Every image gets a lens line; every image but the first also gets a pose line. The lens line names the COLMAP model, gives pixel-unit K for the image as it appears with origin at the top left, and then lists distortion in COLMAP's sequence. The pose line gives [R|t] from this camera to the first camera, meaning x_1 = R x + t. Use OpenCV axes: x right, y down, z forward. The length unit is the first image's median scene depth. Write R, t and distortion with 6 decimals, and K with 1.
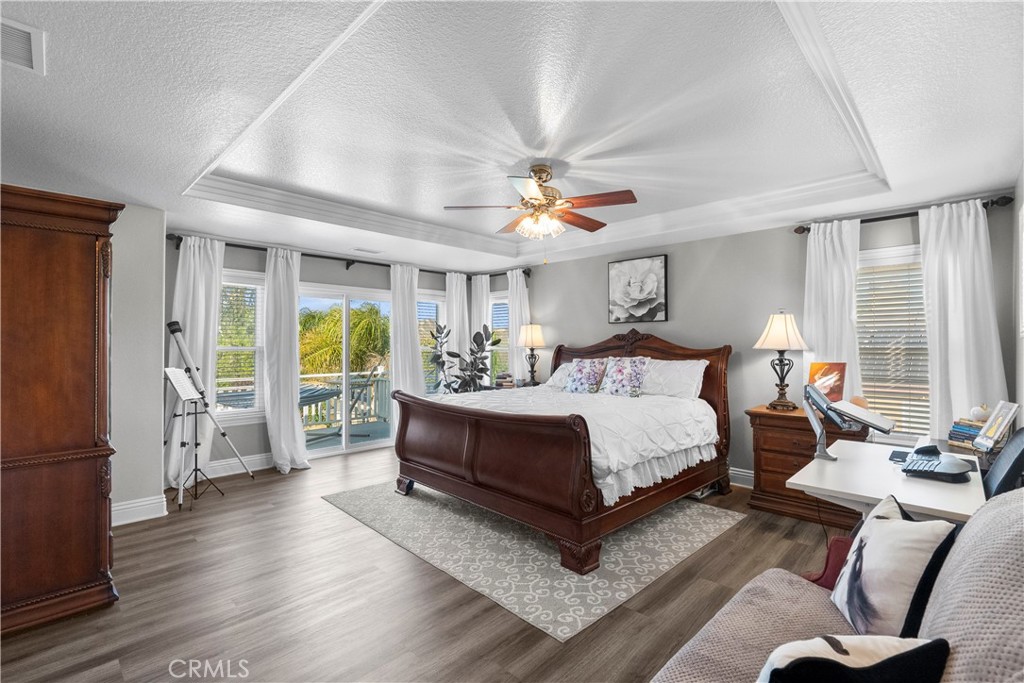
lens RADIAL K [[463.8, 0, 513.8], [0, 463.8, 338.8], [0, 0, 1]] dist [-0.007459, 0.003629]
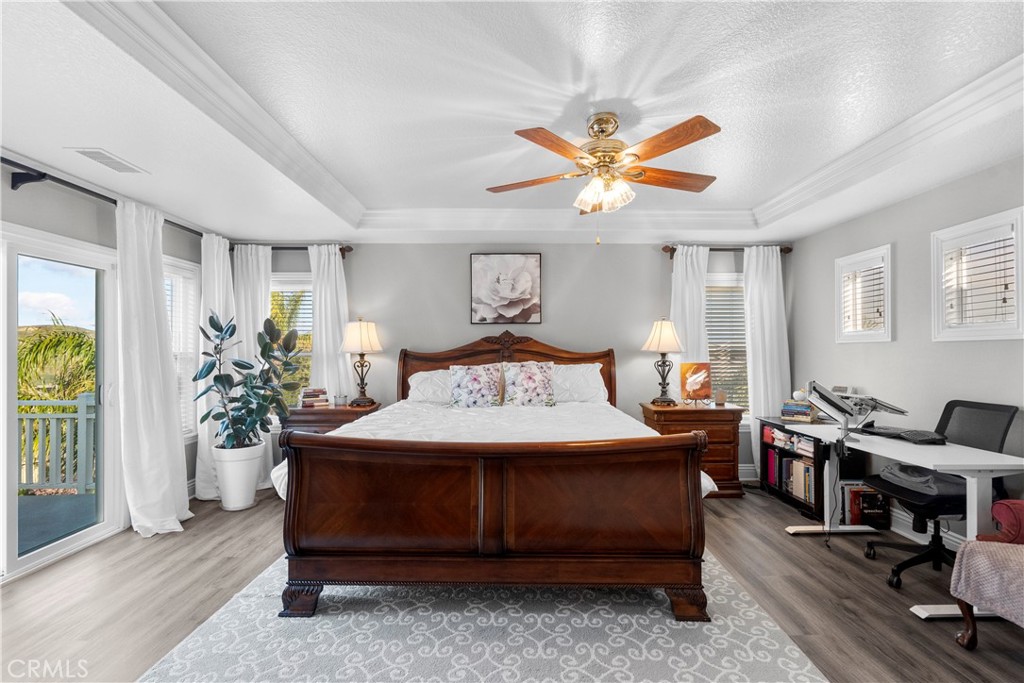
lens RADIAL K [[463.8, 0, 510.8], [0, 463.8, 347.6], [0, 0, 1]] dist [-0.007459, 0.003629]
pose [[0.711955, -0.000395, 0.702225, -0.379779], [-0.006511, 0.999953, 0.007163, 0.004765], [-0.702195, -0.009672, 0.711919, 0.358024]]
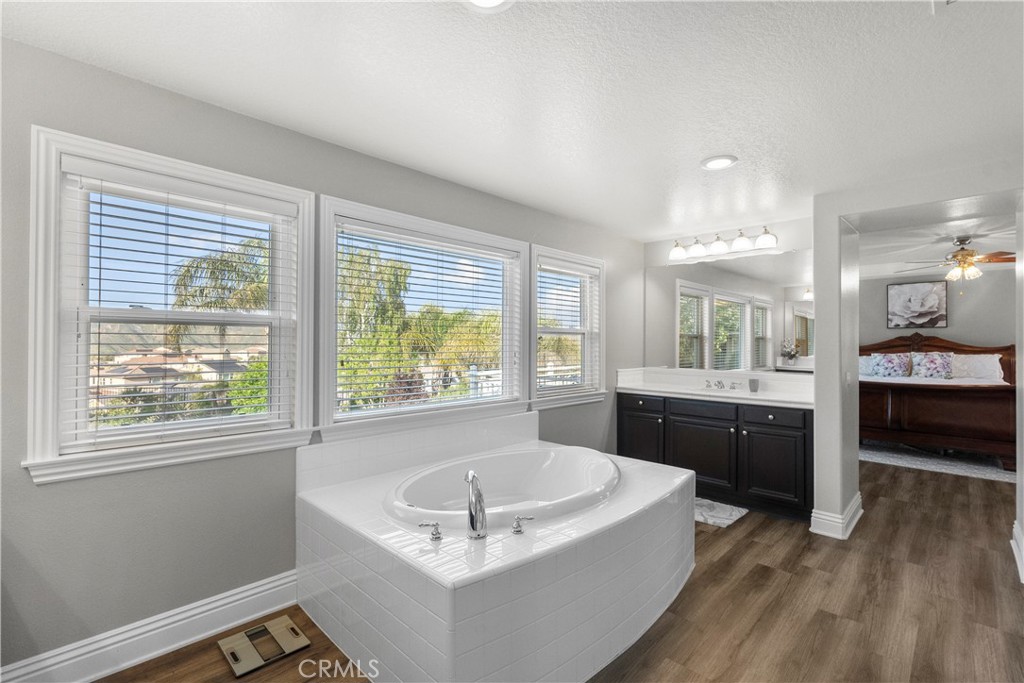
lens RADIAL K [[463.8, 0, 511.8], [0, 463.8, 340.3], [0, 0, 1]] dist [-0.007459, 0.003629]
pose [[0.999996, 0.001857, -0.001994, -1.001468], [-0.001835, 0.999940, 0.010788, -0.010781], [0.002014, -0.010785, 0.999940, -0.428648]]
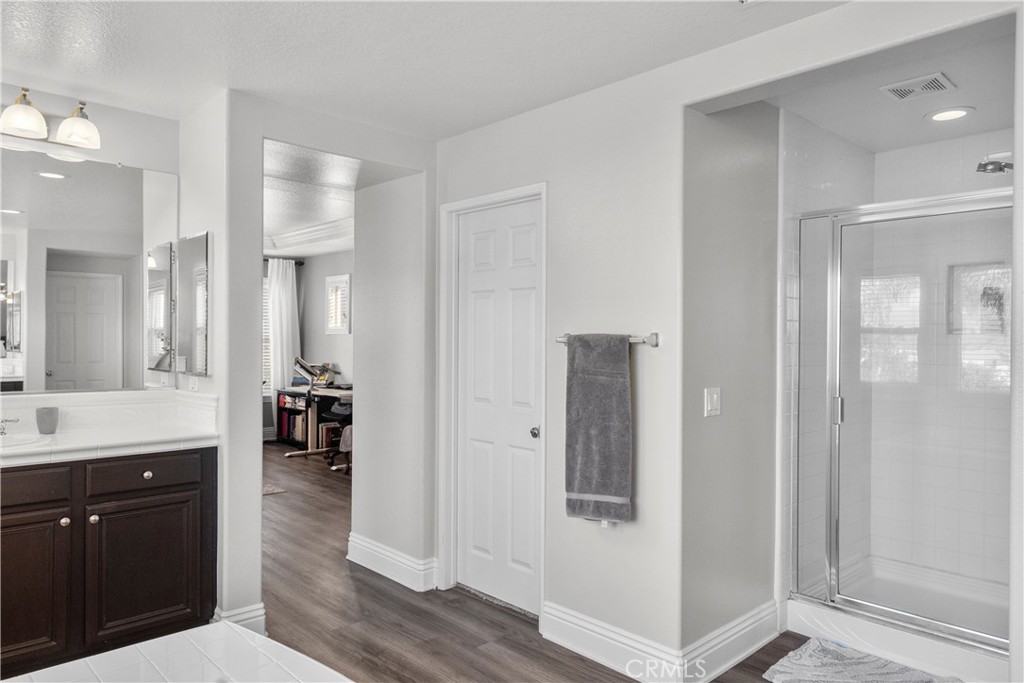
lens RADIAL K [[693.2, 0, 517.7], [0, 693.2, 339.2], [0, 0, 1]] dist [0.010309, 0.000648]
pose [[0.041688, -0.001537, 0.999130, -1.157764], [-0.021885, 0.999757, 0.002451, -0.003409], [-0.998891, -0.021968, 0.041644, -0.028754]]
